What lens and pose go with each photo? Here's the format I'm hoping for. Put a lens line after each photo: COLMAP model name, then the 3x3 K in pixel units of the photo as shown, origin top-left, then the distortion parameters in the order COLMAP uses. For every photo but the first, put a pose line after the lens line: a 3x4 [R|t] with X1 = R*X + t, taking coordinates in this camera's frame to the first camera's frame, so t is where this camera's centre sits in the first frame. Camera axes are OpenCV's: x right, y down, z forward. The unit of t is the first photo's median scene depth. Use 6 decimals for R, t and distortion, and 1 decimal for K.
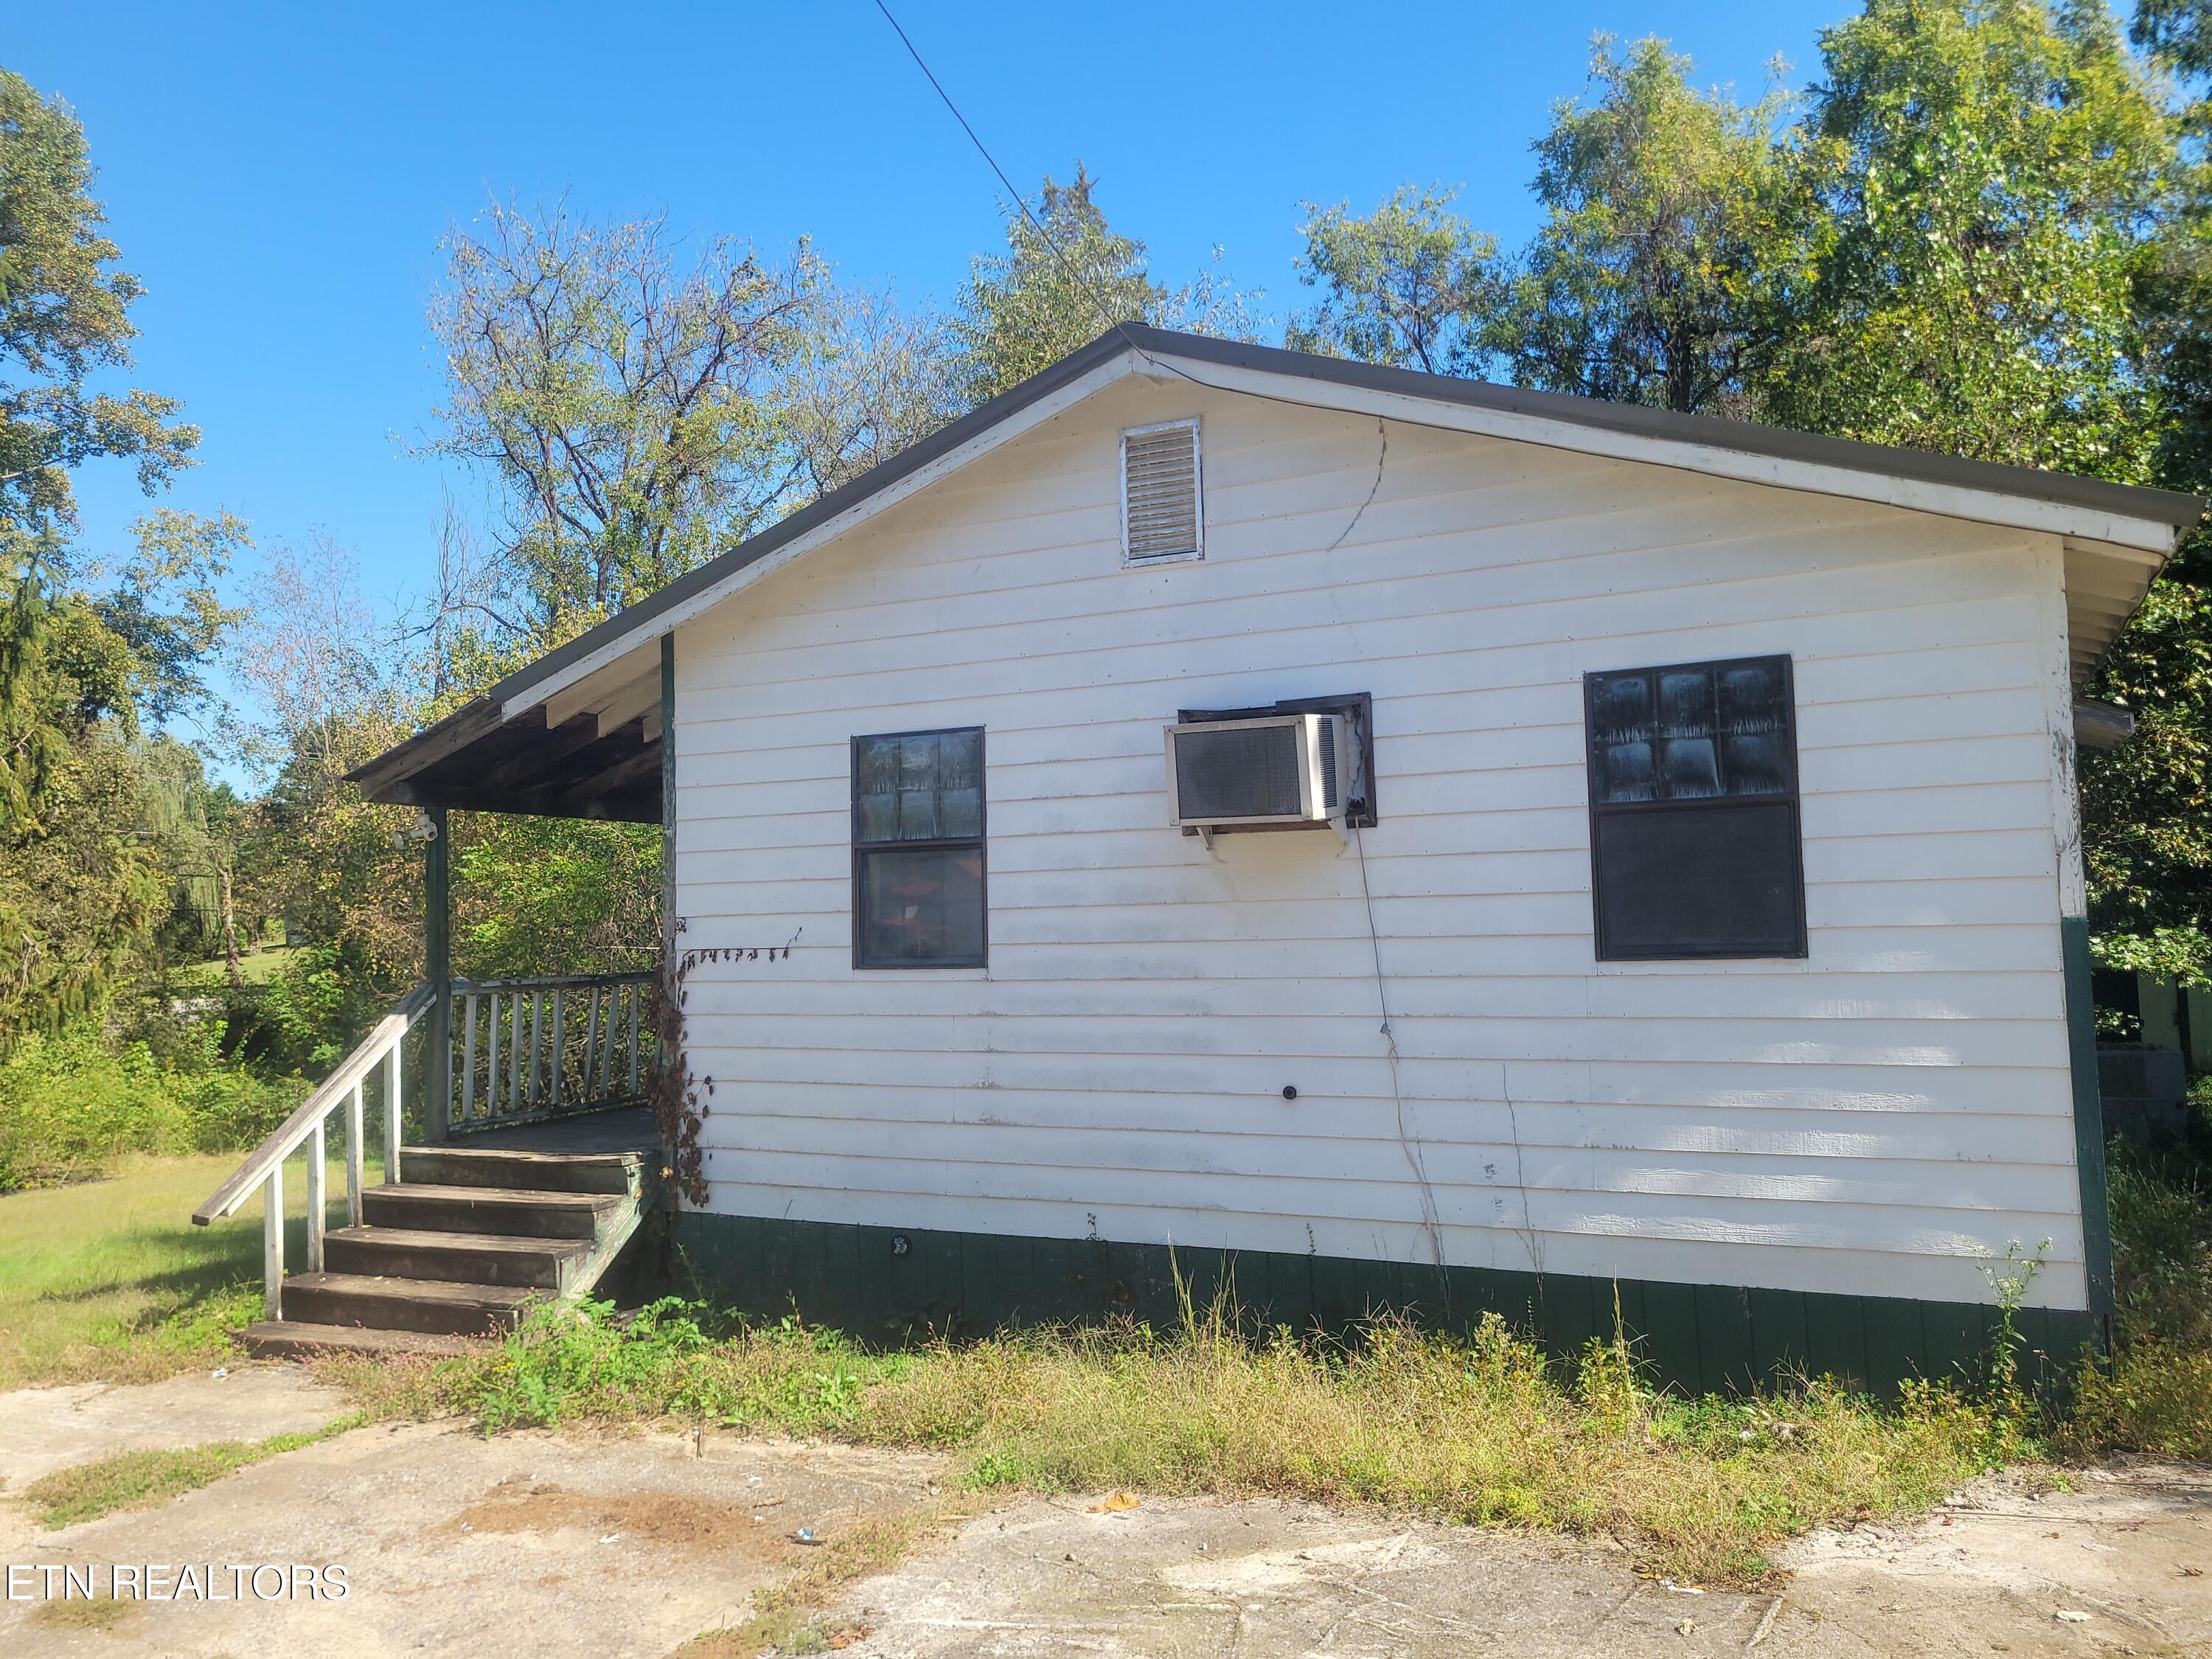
lens RADIAL K [[1748.4, 0, 1106.0], [0, 1748.4, 829.5], [0, 0, 1]] dist [0.074733, -0.101564]
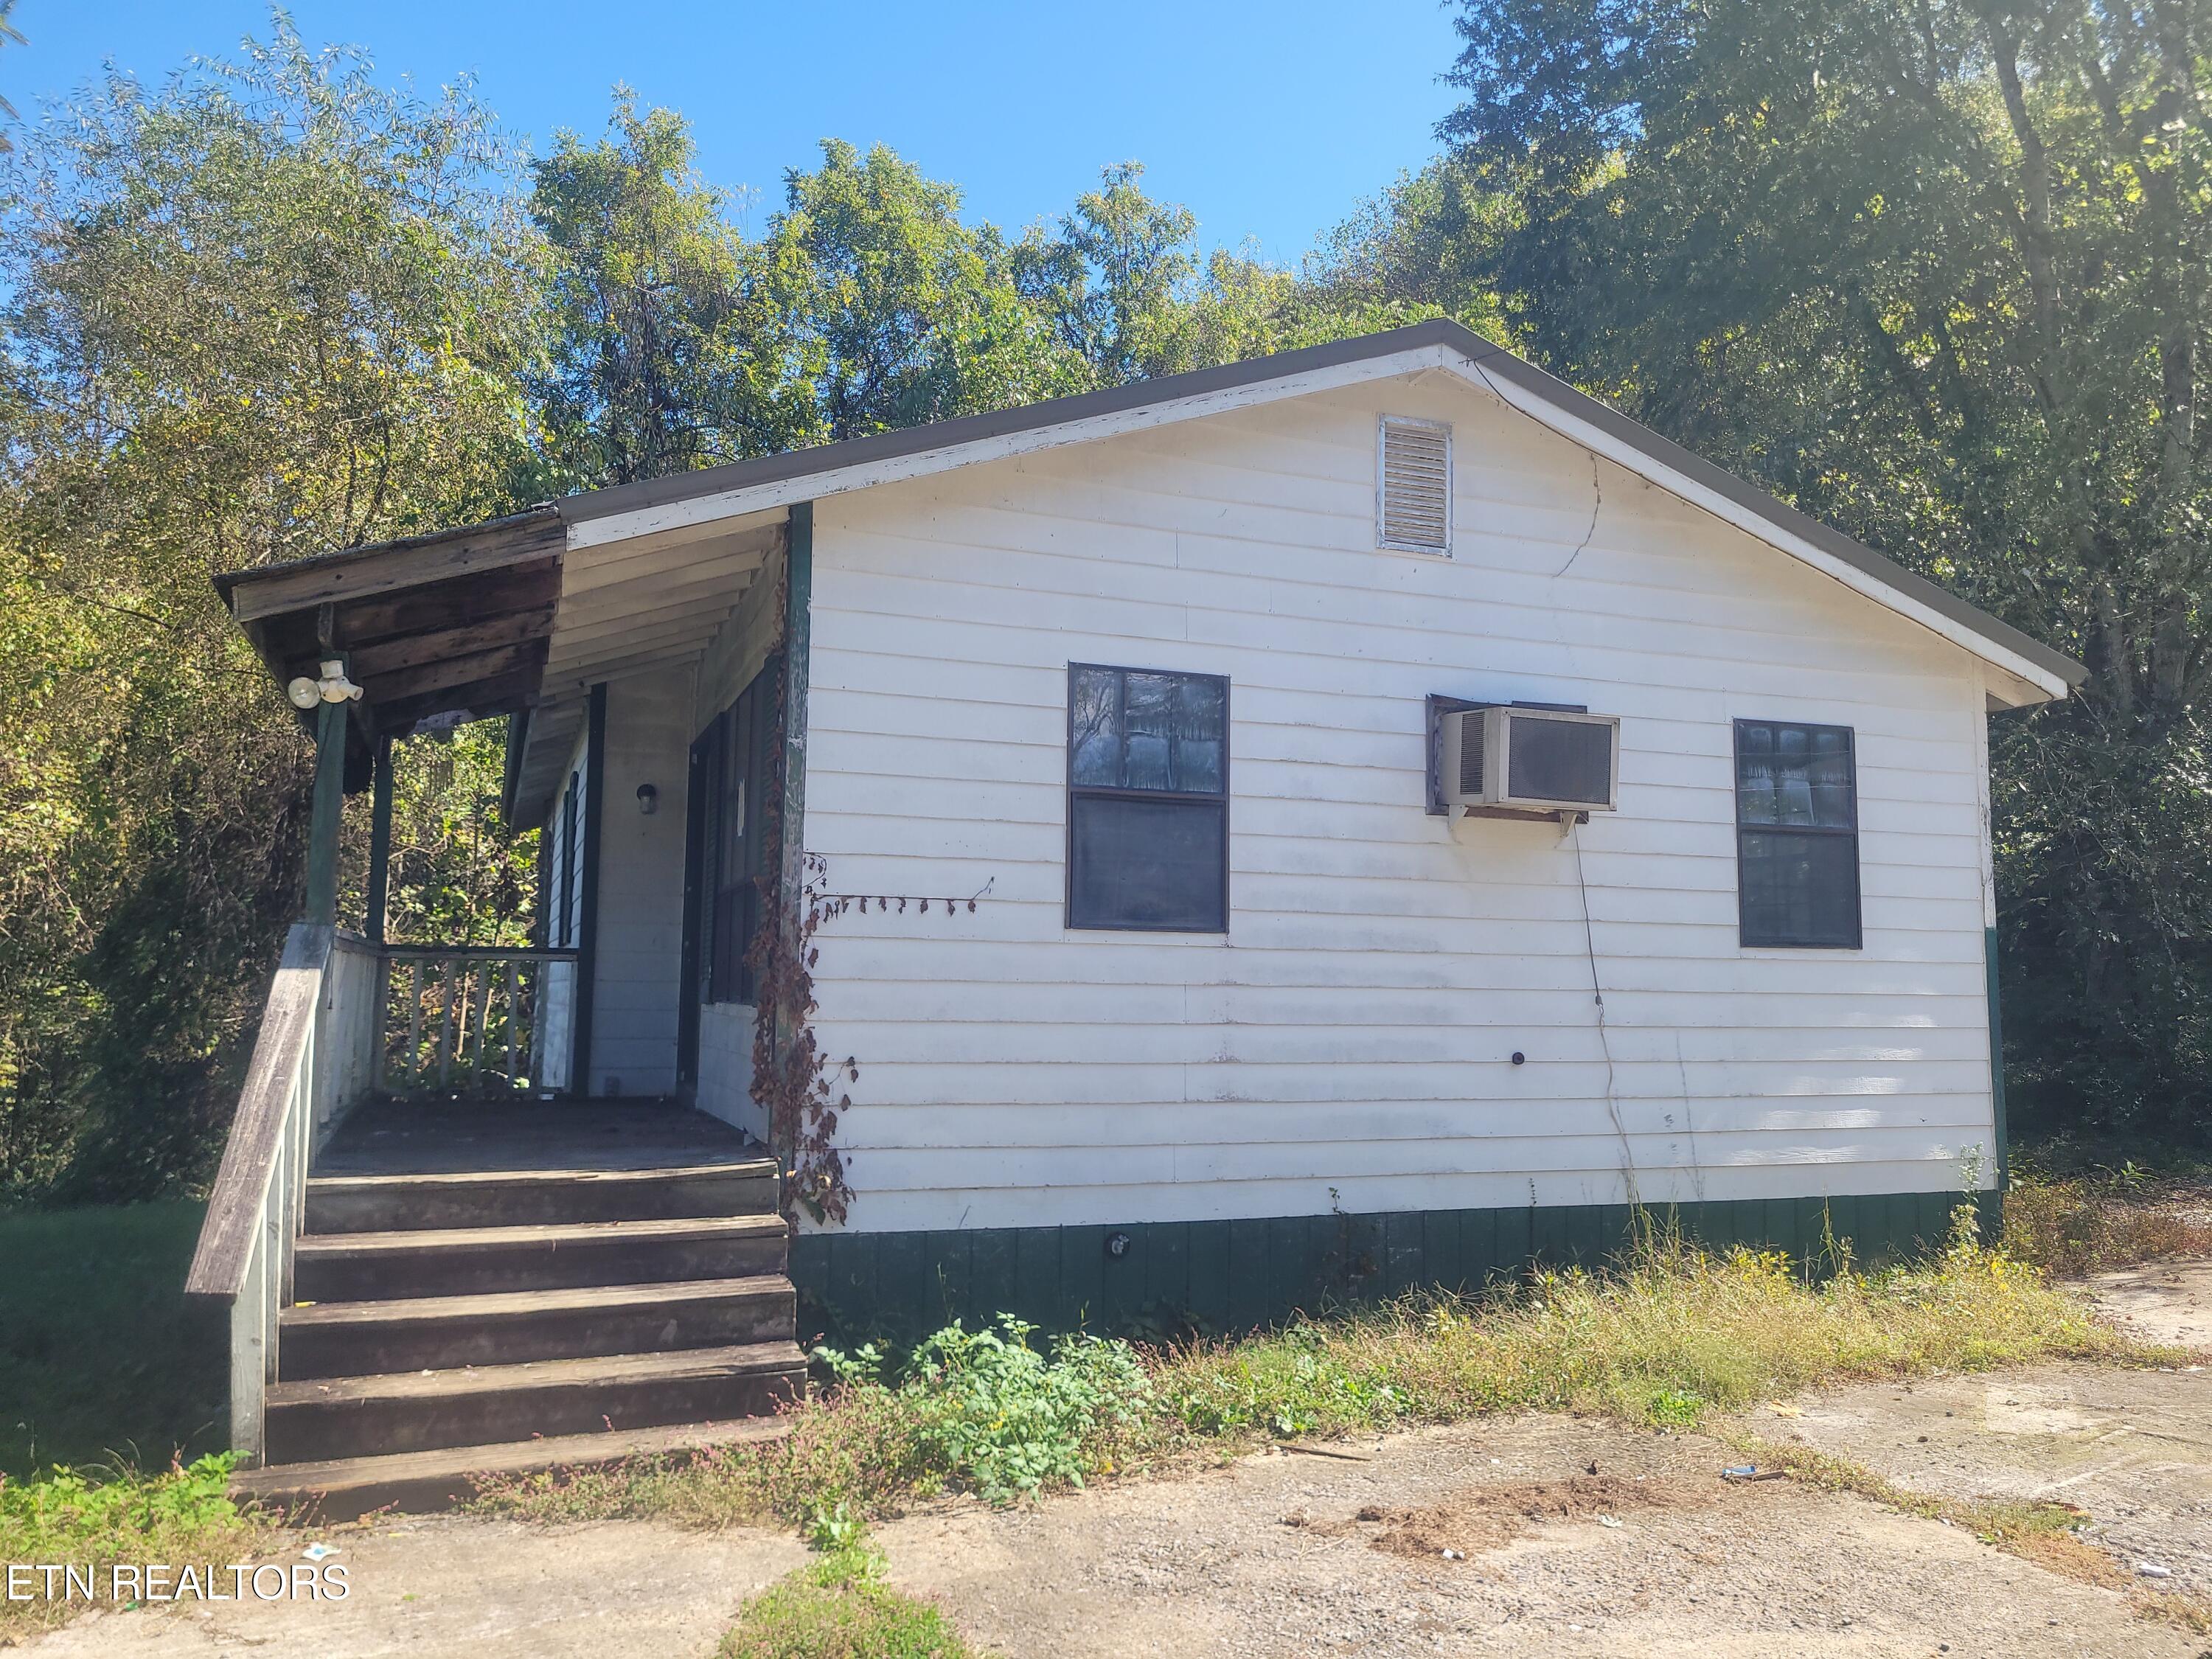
lens RADIAL K [[1732.5, 0, 1106.0], [0, 1732.5, 829.5], [0, 0, 1]] dist [0.036034, 0.000876]
pose [[0.654634, 0.102404, 0.748977, -0.831968], [-0.068997, 0.994741, -0.075700, 0.100995], [-0.752790, -0.002121, 0.658257, 0.453546]]
